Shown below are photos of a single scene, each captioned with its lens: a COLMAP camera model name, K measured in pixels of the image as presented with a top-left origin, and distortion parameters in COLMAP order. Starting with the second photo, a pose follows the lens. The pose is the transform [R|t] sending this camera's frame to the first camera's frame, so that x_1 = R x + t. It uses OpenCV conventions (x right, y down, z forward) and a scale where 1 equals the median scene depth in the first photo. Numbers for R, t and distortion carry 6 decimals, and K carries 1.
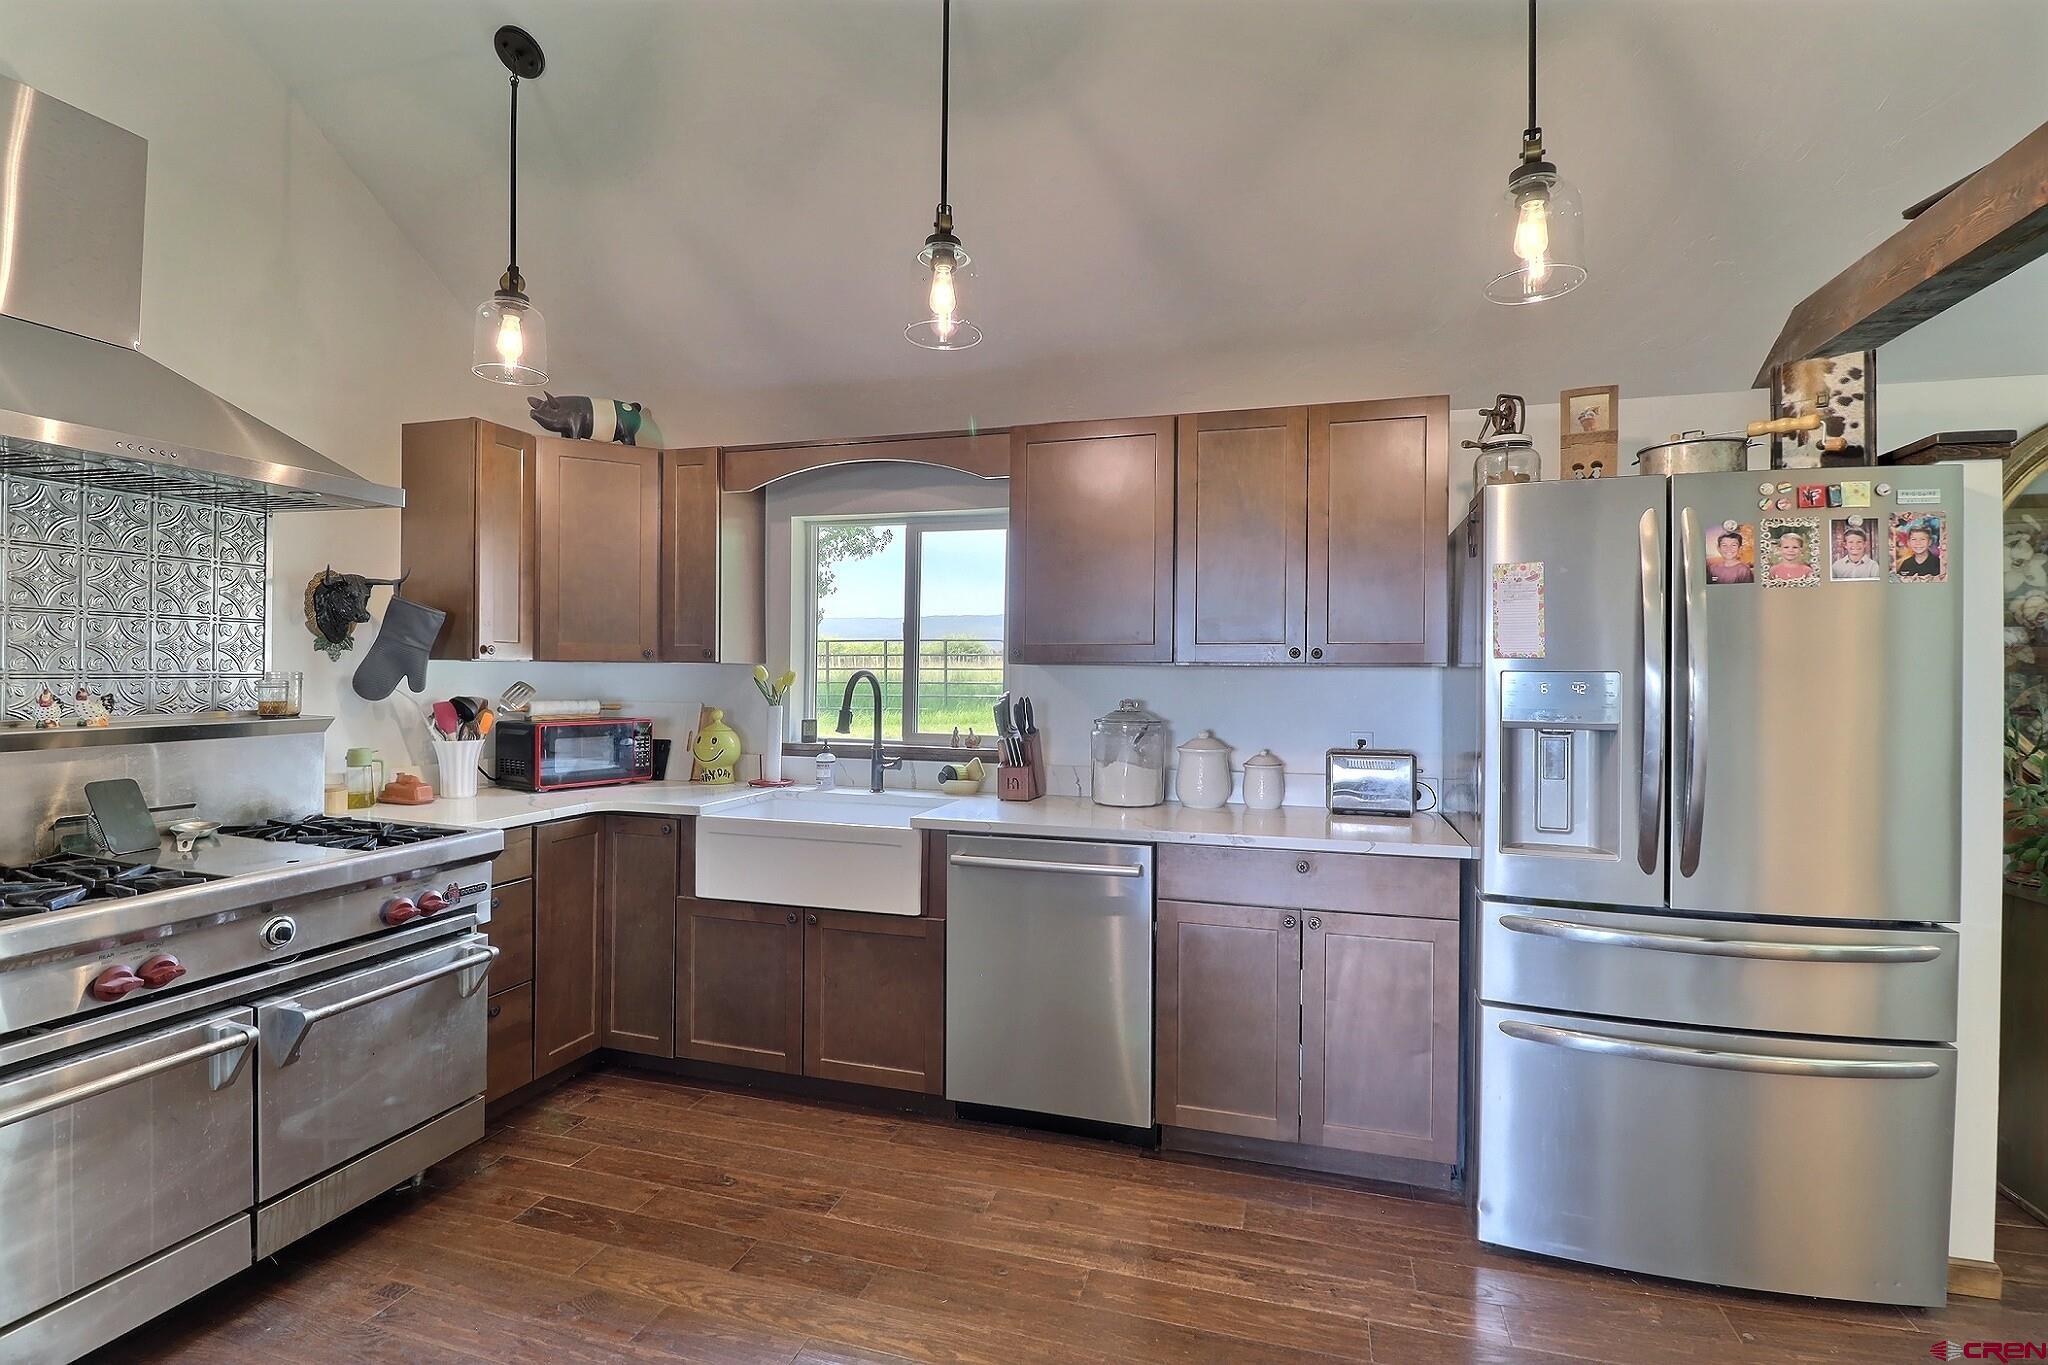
lens RADIAL K [[945.4, 0, 1019.4], [0, 945.4, 671.2], [0, 0, 1]] dist [-0.003336, -0.011714]
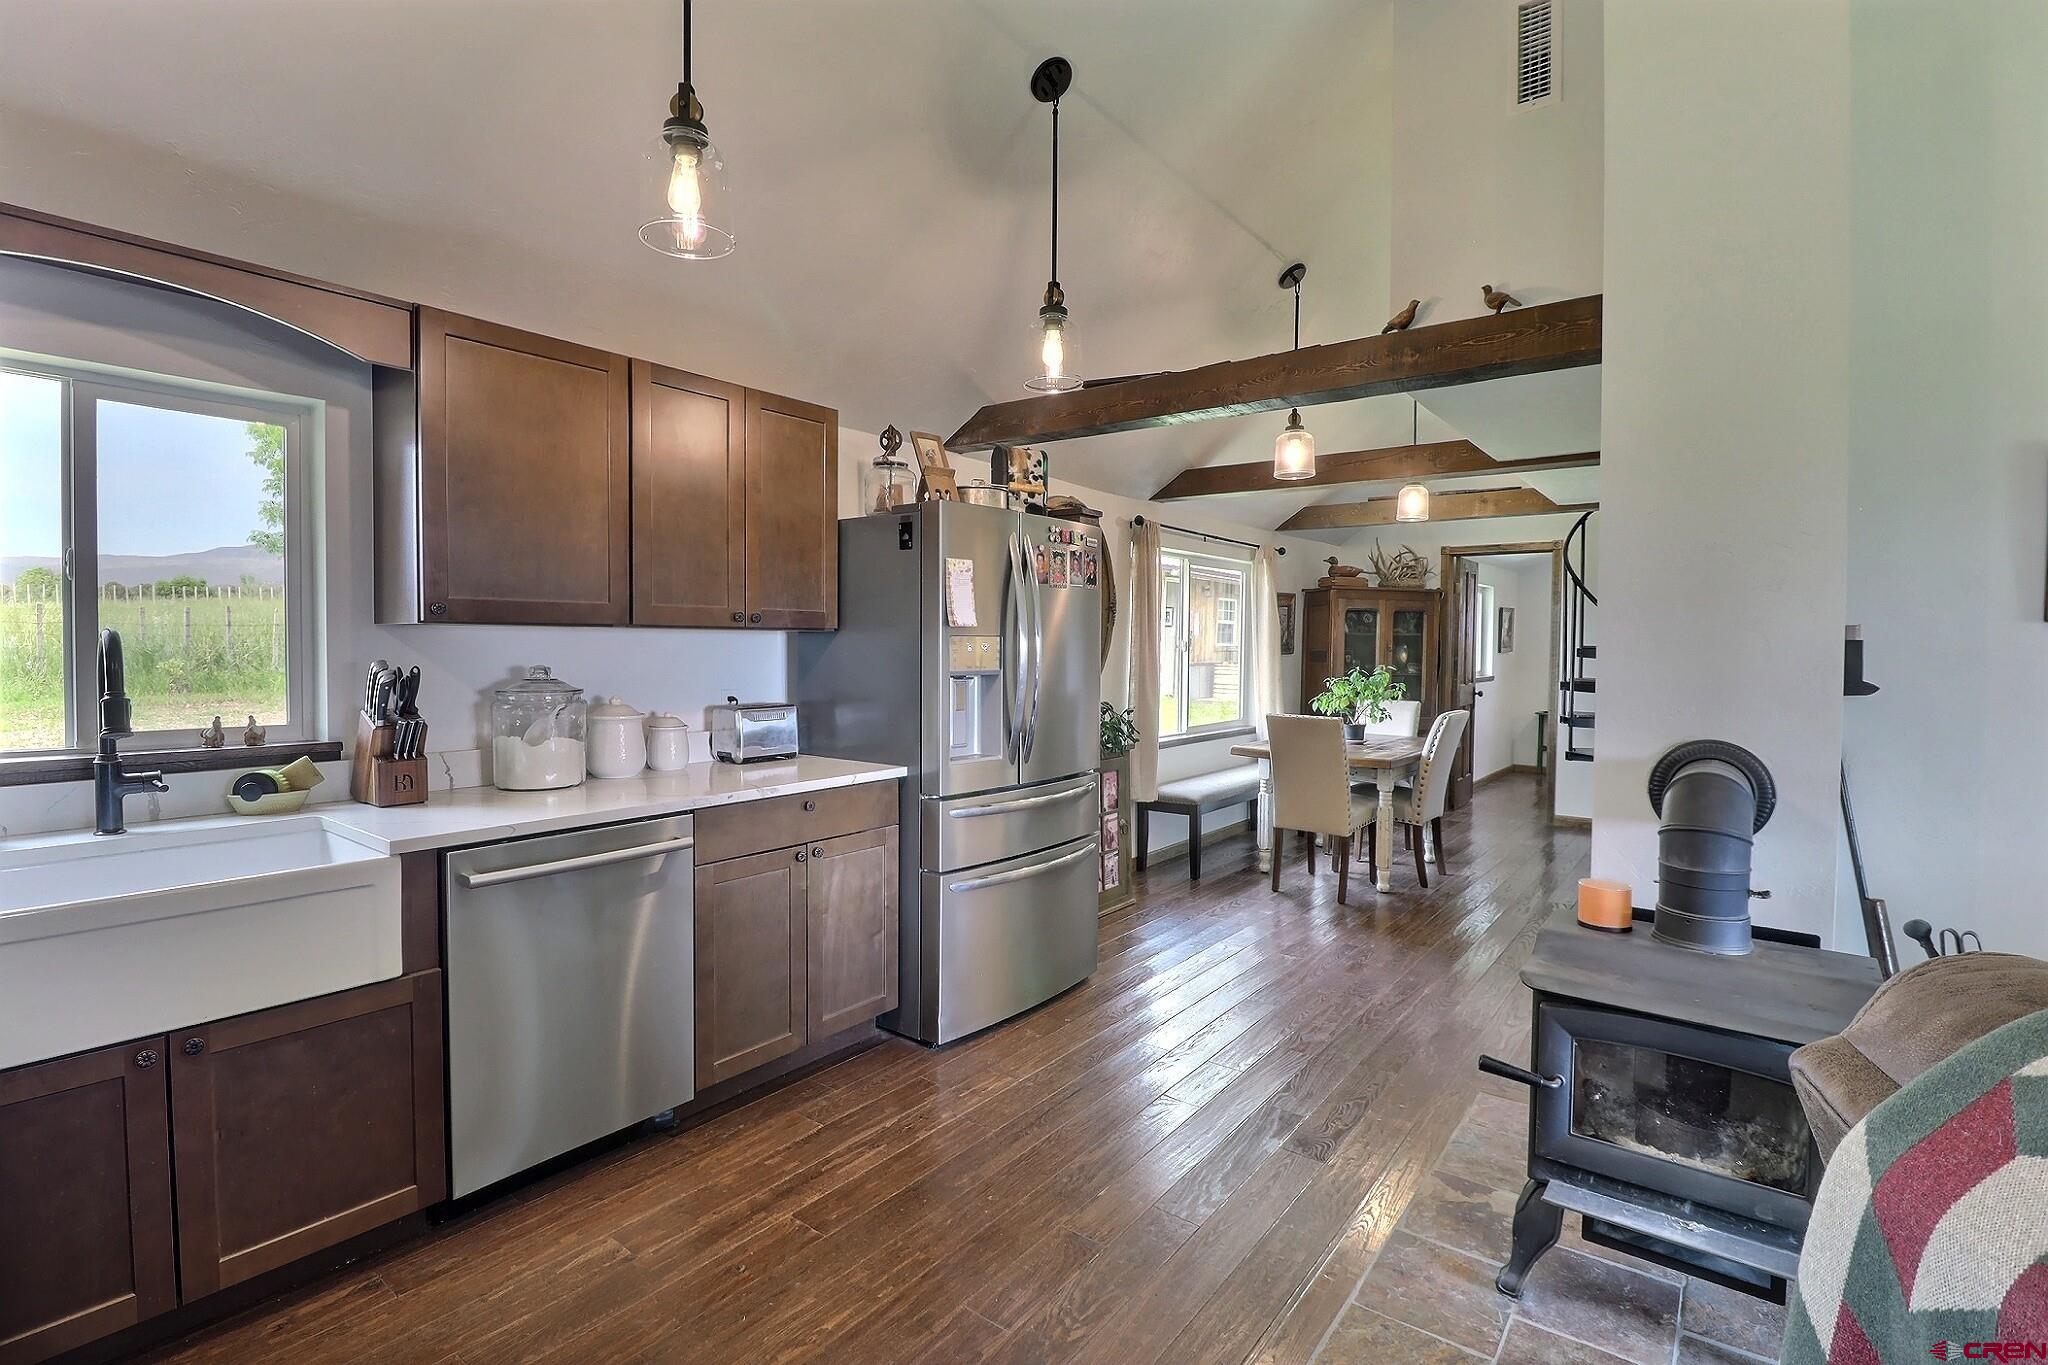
lens RADIAL K [[945.4, 0, 1031.0], [0, 945.4, 674.8], [0, 0, 1]] dist [-0.003336, -0.011714]
pose [[0.354663, -0.035696, 0.934313, -0.593109], [-0.006817, 0.999146, 0.040760, 0.000183], [-0.934969, -0.020826, 0.354117, 0.308263]]
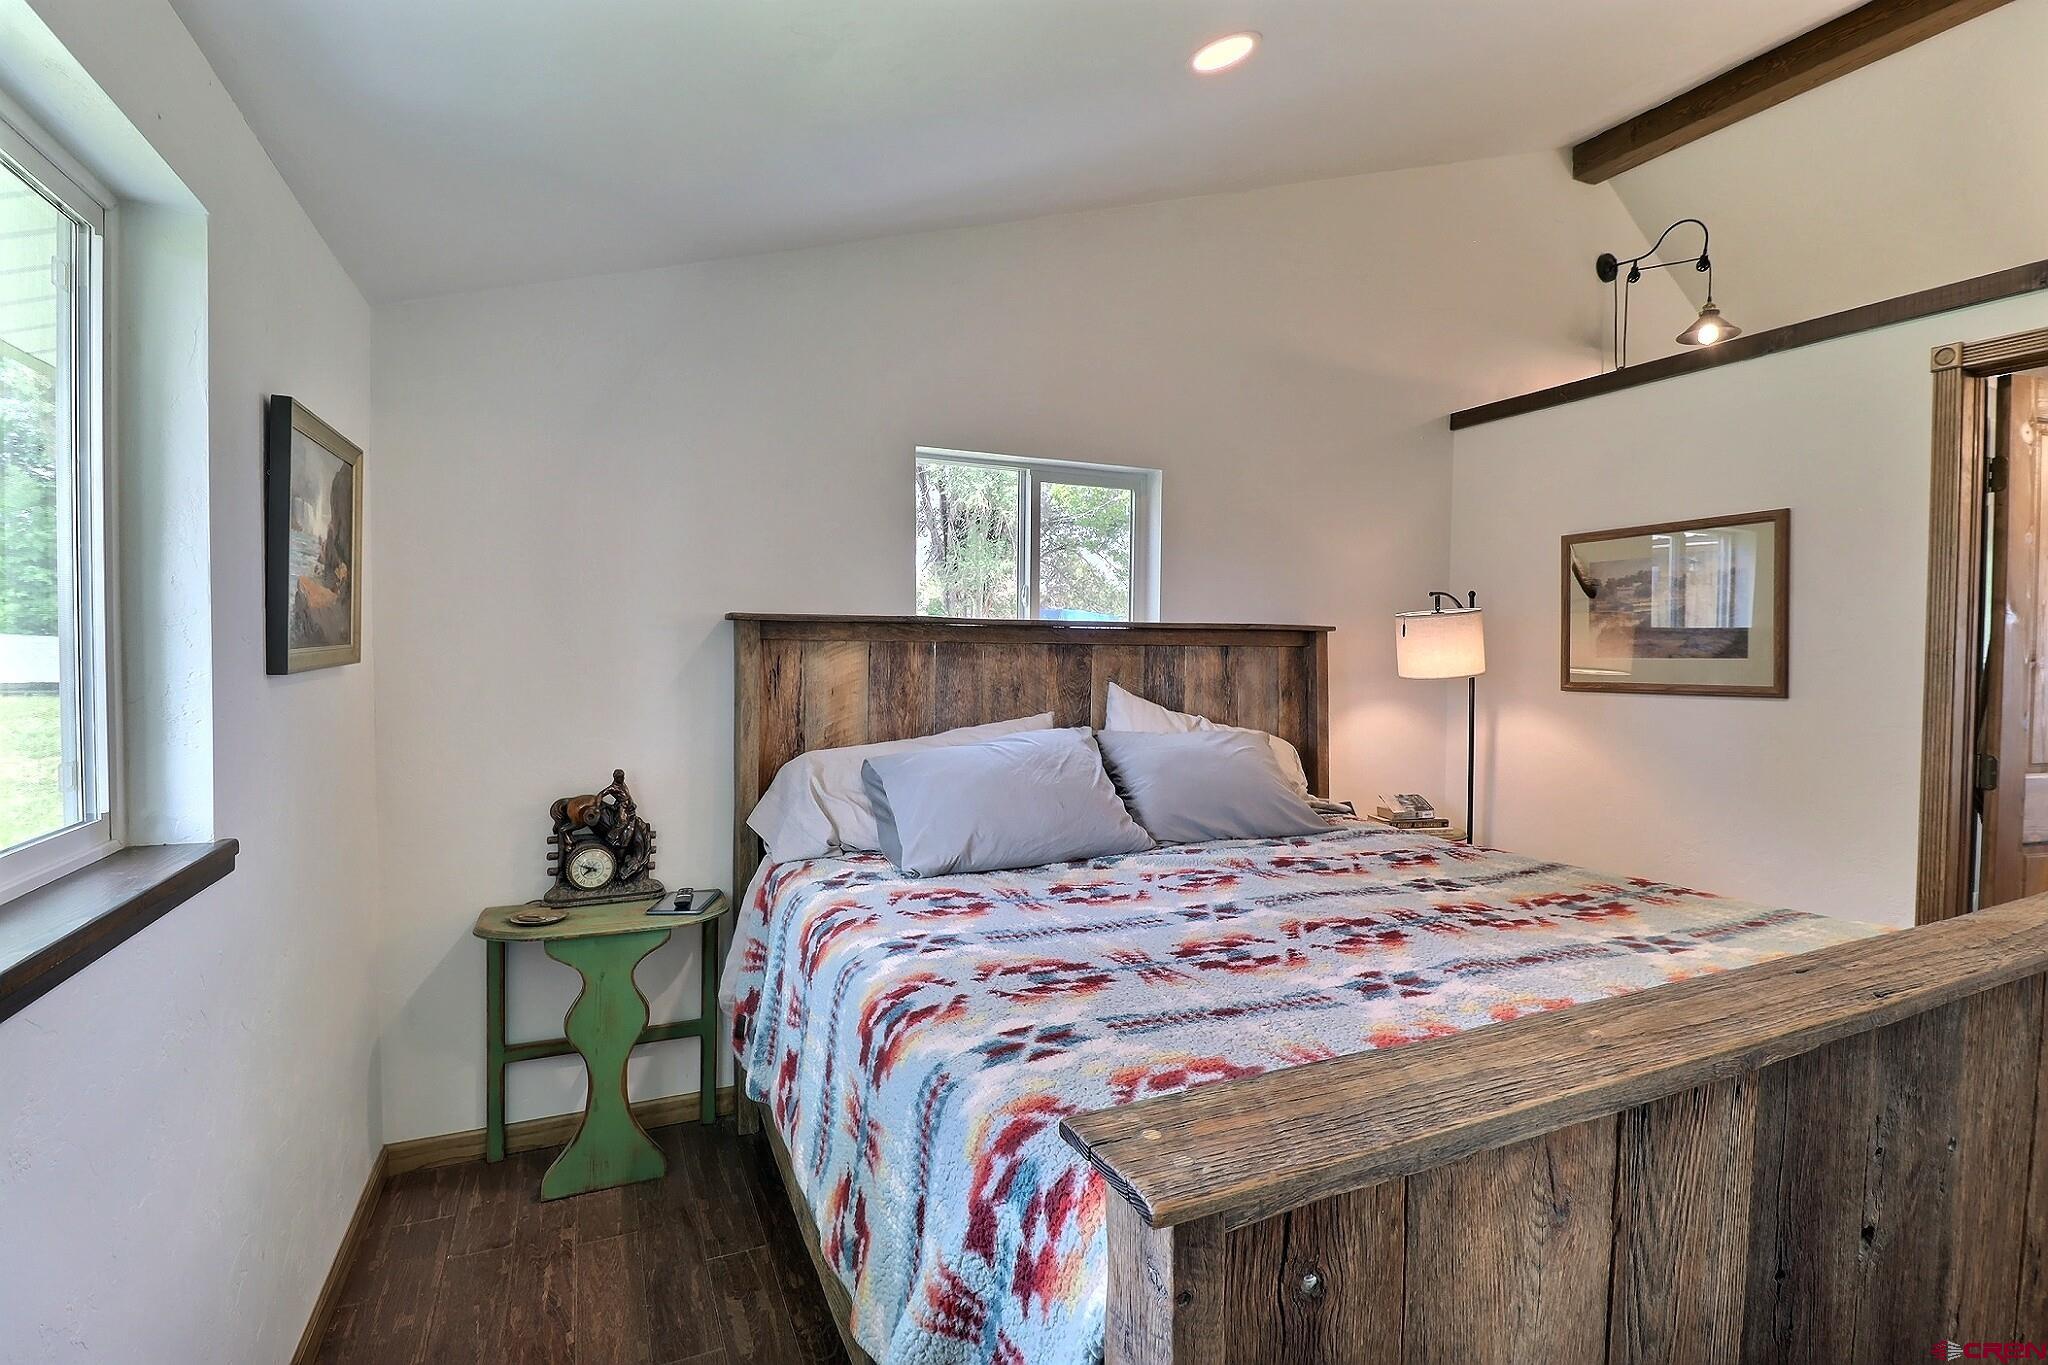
lens RADIAL K [[945.4, 0, 1023.3], [0, 945.4, 674.4], [0, 0, 1]] dist [-0.003336, -0.011714]
pose [[-0.670721, -0.031622, 0.741035, 2.641969], [-0.015495, 0.999470, 0.028625, 0.032829], [-0.741547, 0.007717, -0.670856, -0.038020]]
